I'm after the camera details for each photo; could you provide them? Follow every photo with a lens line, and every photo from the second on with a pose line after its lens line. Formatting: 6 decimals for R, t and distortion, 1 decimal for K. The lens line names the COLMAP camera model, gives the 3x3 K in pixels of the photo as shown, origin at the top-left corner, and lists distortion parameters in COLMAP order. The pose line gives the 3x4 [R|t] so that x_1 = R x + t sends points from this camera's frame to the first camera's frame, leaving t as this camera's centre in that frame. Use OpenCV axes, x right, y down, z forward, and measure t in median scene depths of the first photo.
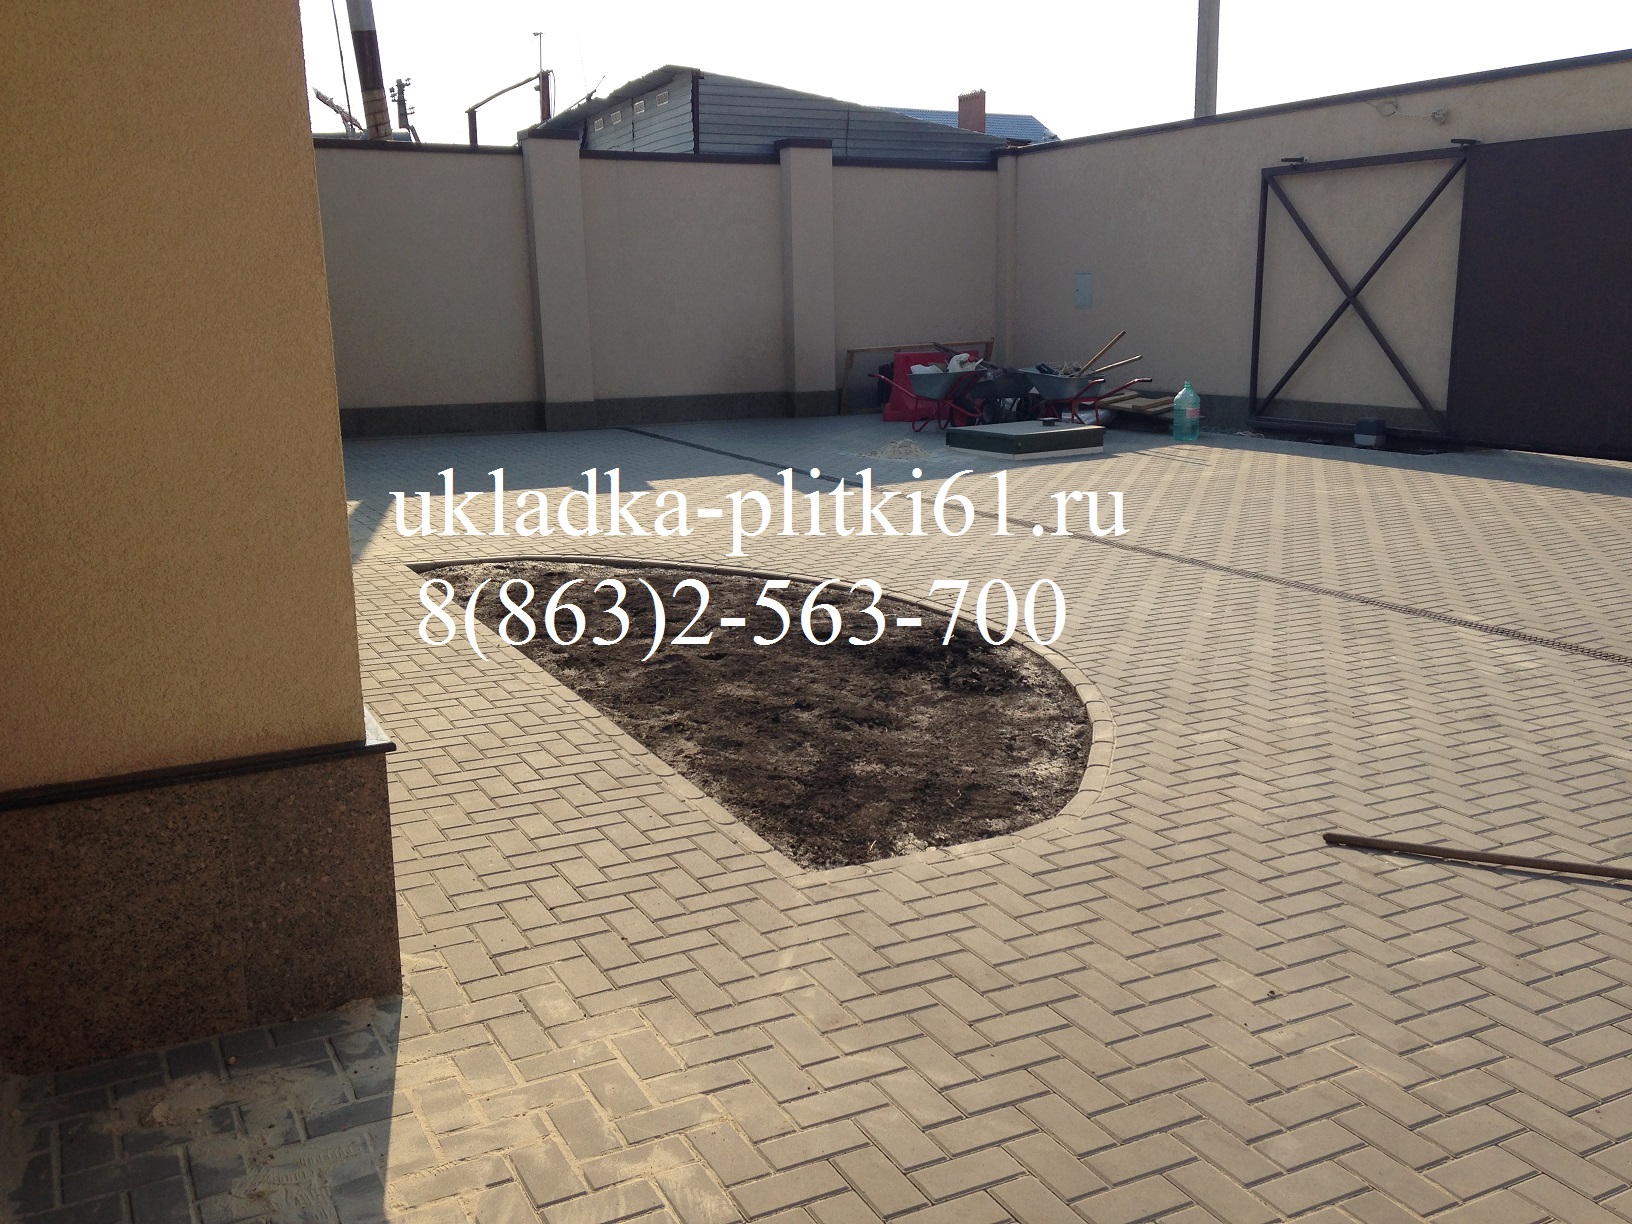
lens RADIAL K [[1575.8, 0, 816.0], [0, 1575.8, 612.0], [0, 0, 1]] dist [0.269529, -0.500401]
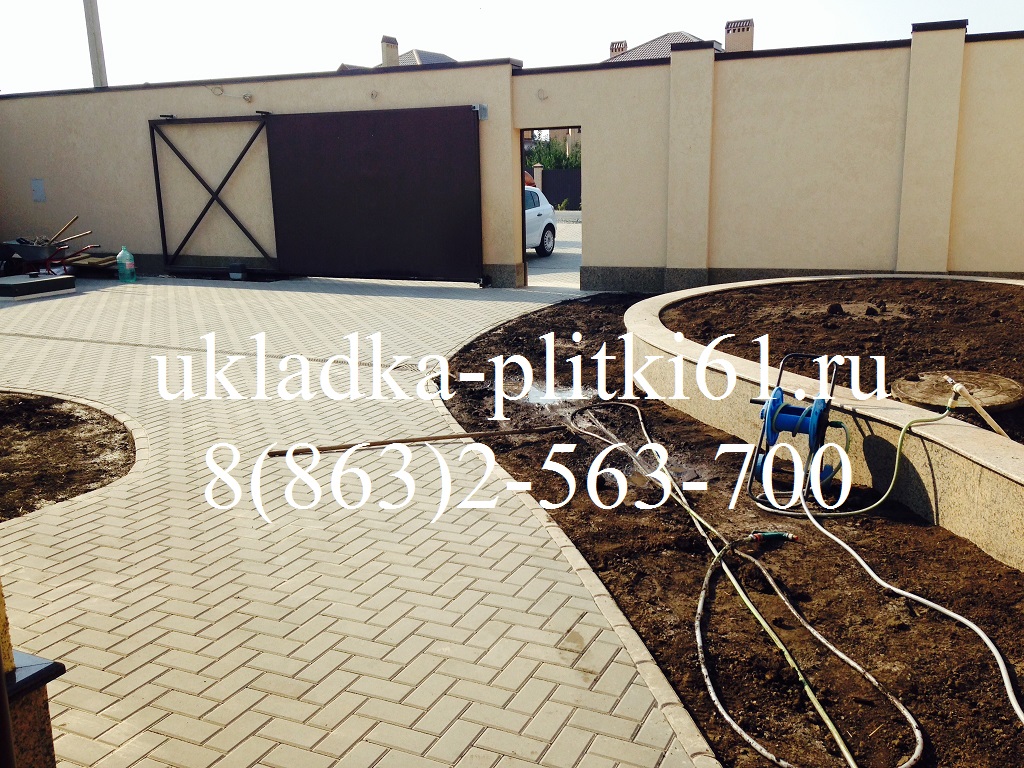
lens RADIAL K [[988.7, 0, 512.0], [0, 988.7, 384.0], [0, 0, 1]] dist [0.269529, -0.500401]
pose [[0.819855, -0.125336, 0.558685, -0.096417], [0.129458, 0.991057, 0.032359, 0.030965], [-0.557744, 0.045796, 0.828749, -0.178841]]
